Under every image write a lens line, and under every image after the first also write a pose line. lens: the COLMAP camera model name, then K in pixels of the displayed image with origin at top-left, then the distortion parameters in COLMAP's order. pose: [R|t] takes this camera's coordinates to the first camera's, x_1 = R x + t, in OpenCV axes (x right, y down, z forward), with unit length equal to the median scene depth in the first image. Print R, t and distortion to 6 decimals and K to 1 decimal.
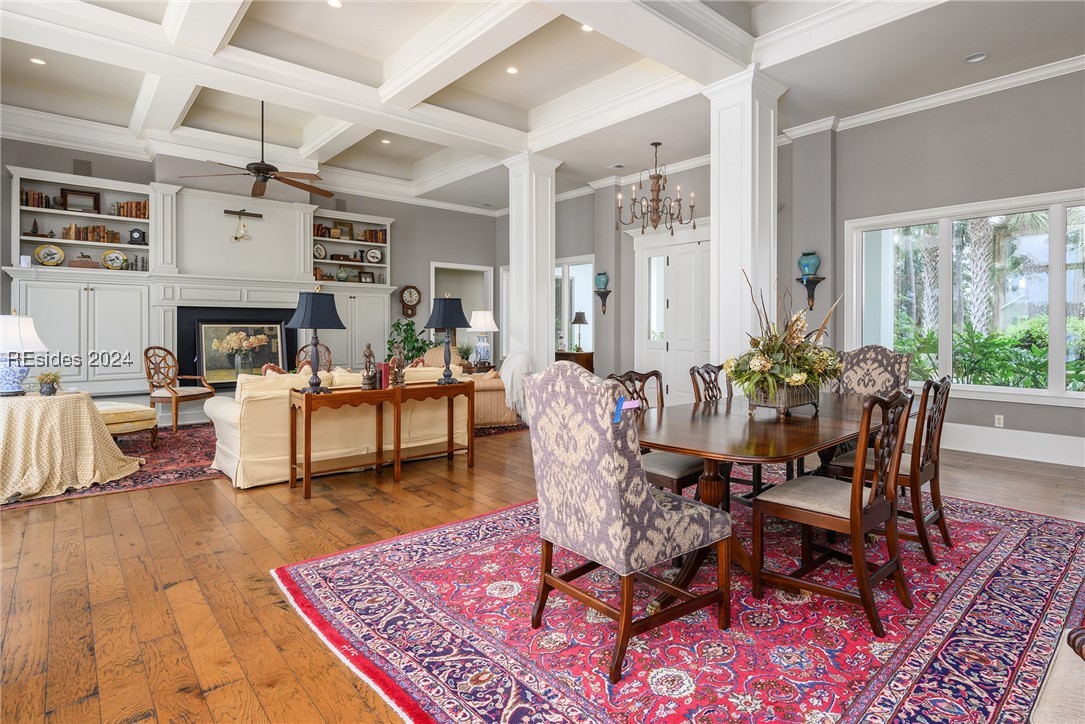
lens RADIAL K [[558.5, 0, 589.9], [0, 558.5, 328.4], [0, 0, 1]] dist [0.000022, -0.001030]
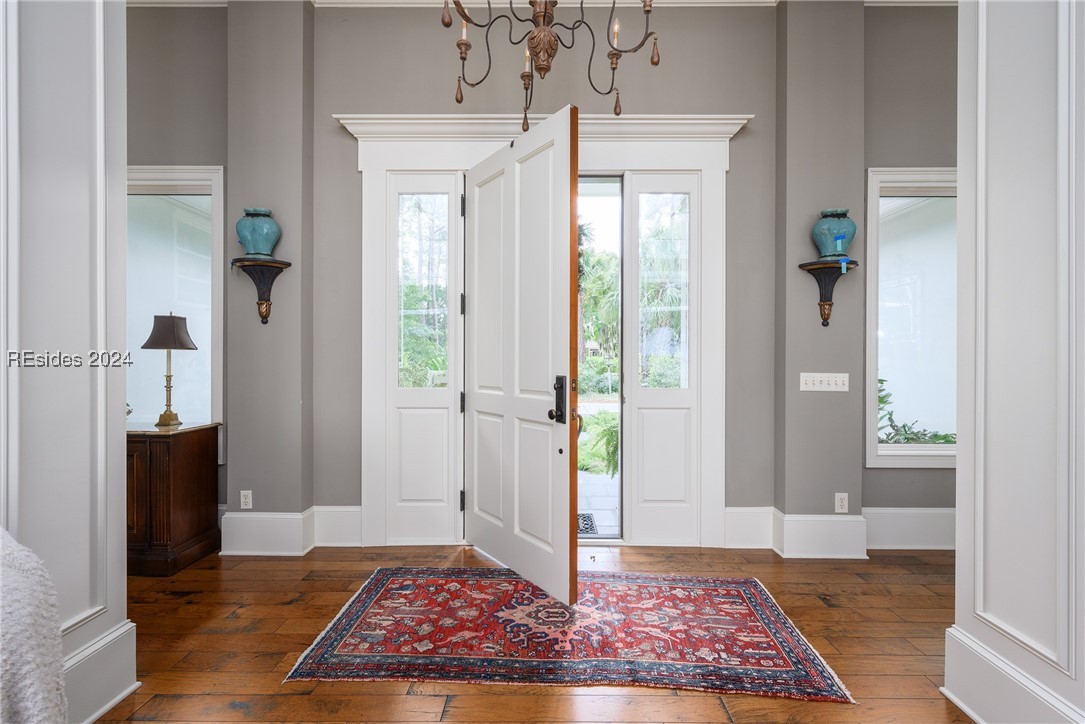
lens RADIAL K [[558.5, 0, 545.4], [0, 558.5, 359.9], [0, 0, 1]] dist [0.000022, -0.001030]
pose [[0.689521, -0.002569, 0.724261, -0.117903], [0.001083, 0.999996, 0.002516, -0.001333], [-0.724264, -0.000951, 0.689522, 0.603142]]
